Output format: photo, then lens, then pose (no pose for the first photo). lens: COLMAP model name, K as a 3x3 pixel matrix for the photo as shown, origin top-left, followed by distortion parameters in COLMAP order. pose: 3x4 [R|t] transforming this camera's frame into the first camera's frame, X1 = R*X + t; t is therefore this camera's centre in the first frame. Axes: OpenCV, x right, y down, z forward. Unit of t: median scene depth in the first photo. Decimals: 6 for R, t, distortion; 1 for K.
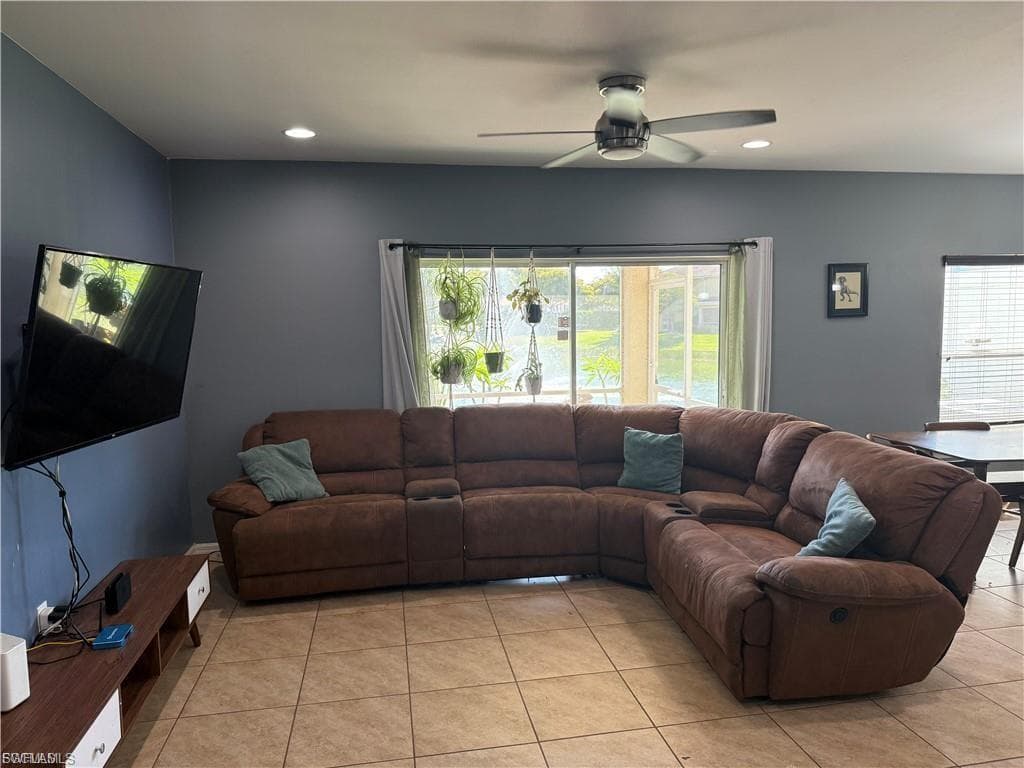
lens RADIAL K [[721.5, 0, 528.5], [0, 721.5, 382.8], [0, 0, 1]] dist [0.083085, -0.095440]
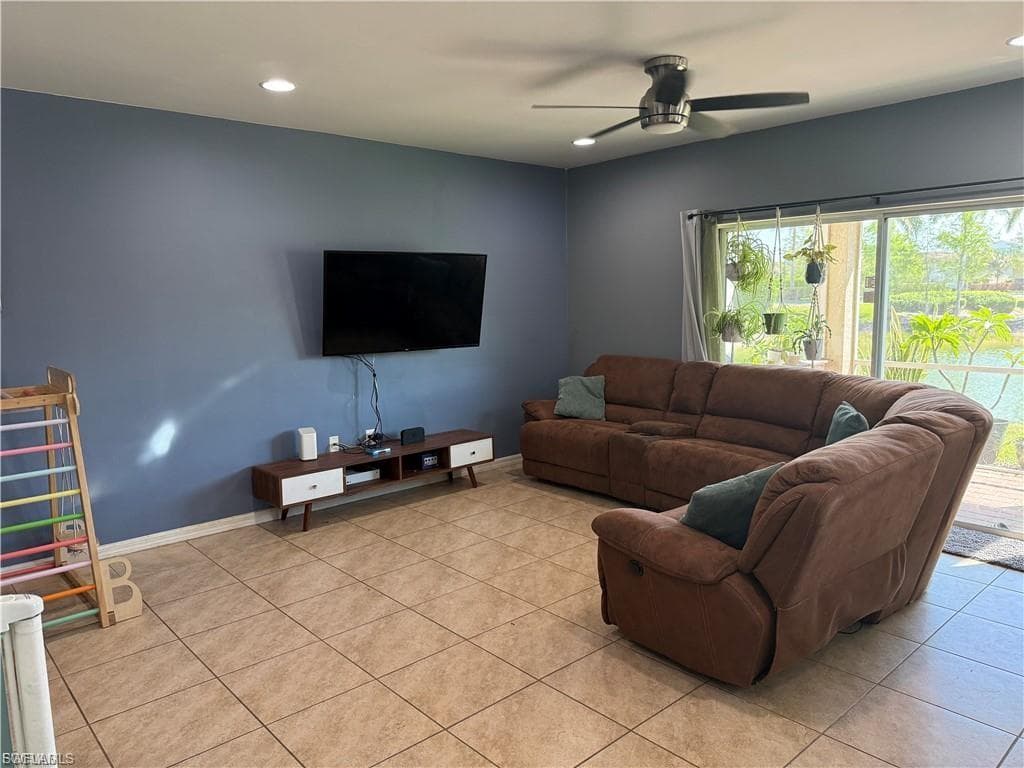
lens RADIAL K [[721.5, 0, 515.1], [0, 721.5, 386.4], [0, 0, 1]] dist [0.083085, -0.095440]
pose [[0.520478, 0.117944, -0.845690, 0.647910], [-0.064891, 0.993014, 0.098553, -0.018331], [0.851406, 0.003583, 0.524496, 0.167152]]
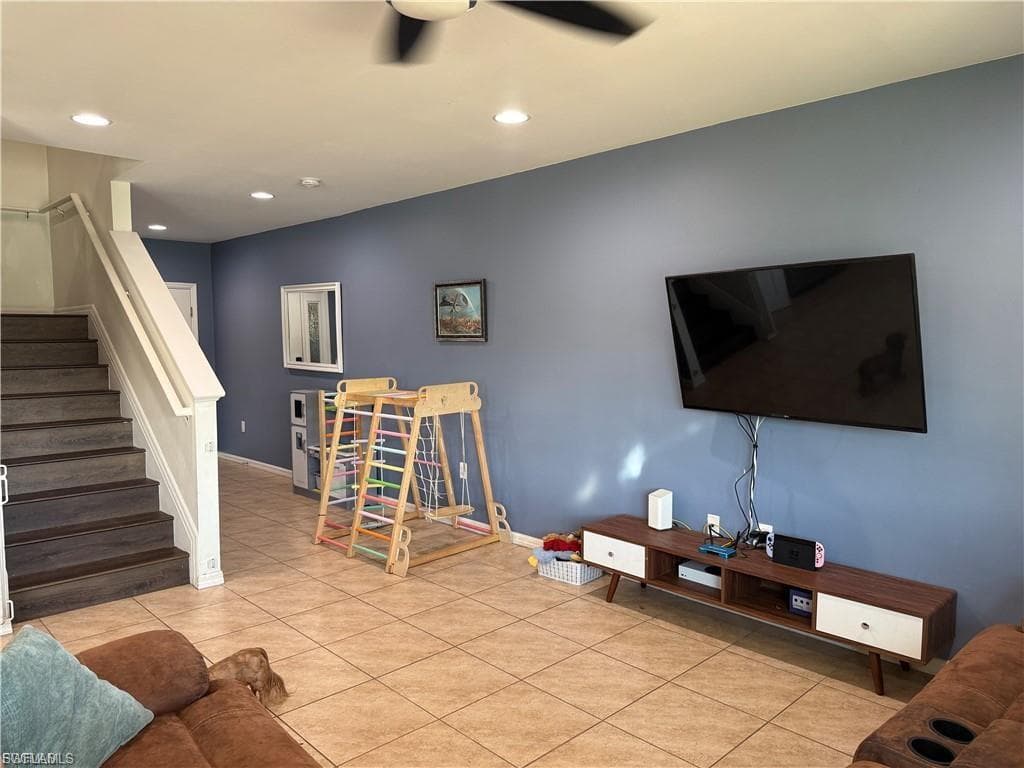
lens RADIAL K [[721.5, 0, 505.9], [0, 721.5, 377.5], [0, 0, 1]] dist [0.083085, -0.095440]
pose [[-0.840354, 0.055808, -0.539158, 0.257248], [-0.030271, 0.988301, 0.149481, -0.088677], [0.541192, 0.141937, -0.828833, 1.003790]]
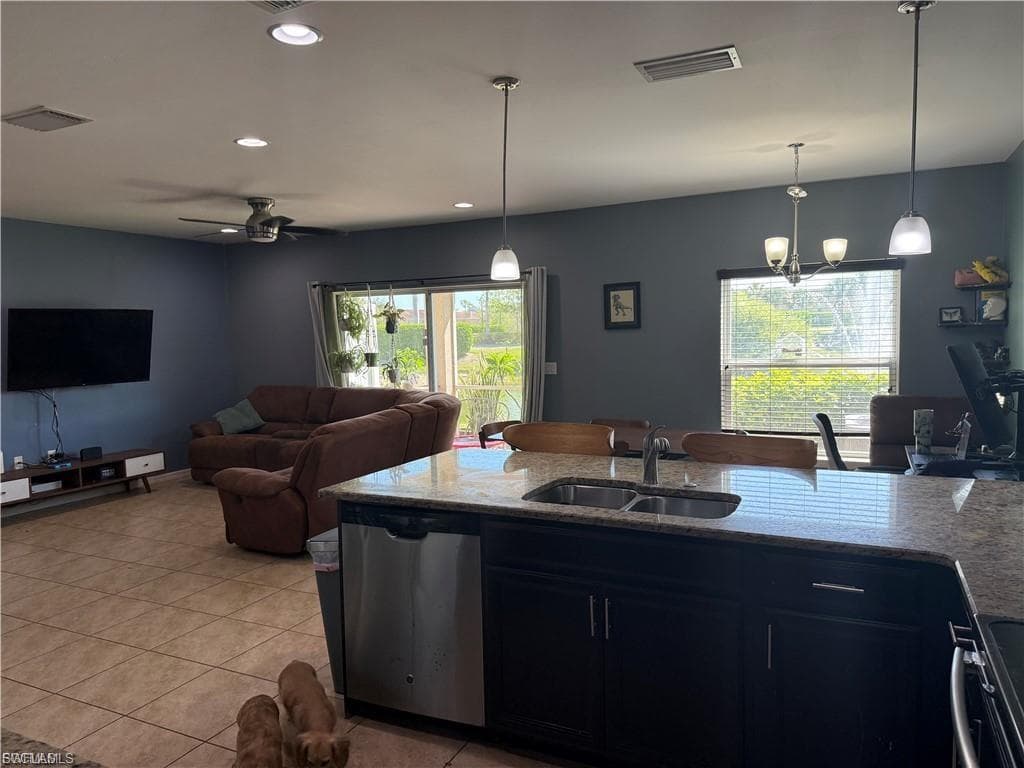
lens RADIAL K [[721.5, 0, 508.1], [0, 721.5, 388.5], [0, 0, 1]] dist [0.083085, -0.095440]
pose [[0.795638, 0.048435, -0.603833, 1.115356], [-0.044213, 0.998783, 0.021858, -0.014551], [0.604157, 0.009306, 0.796811, -0.023557]]
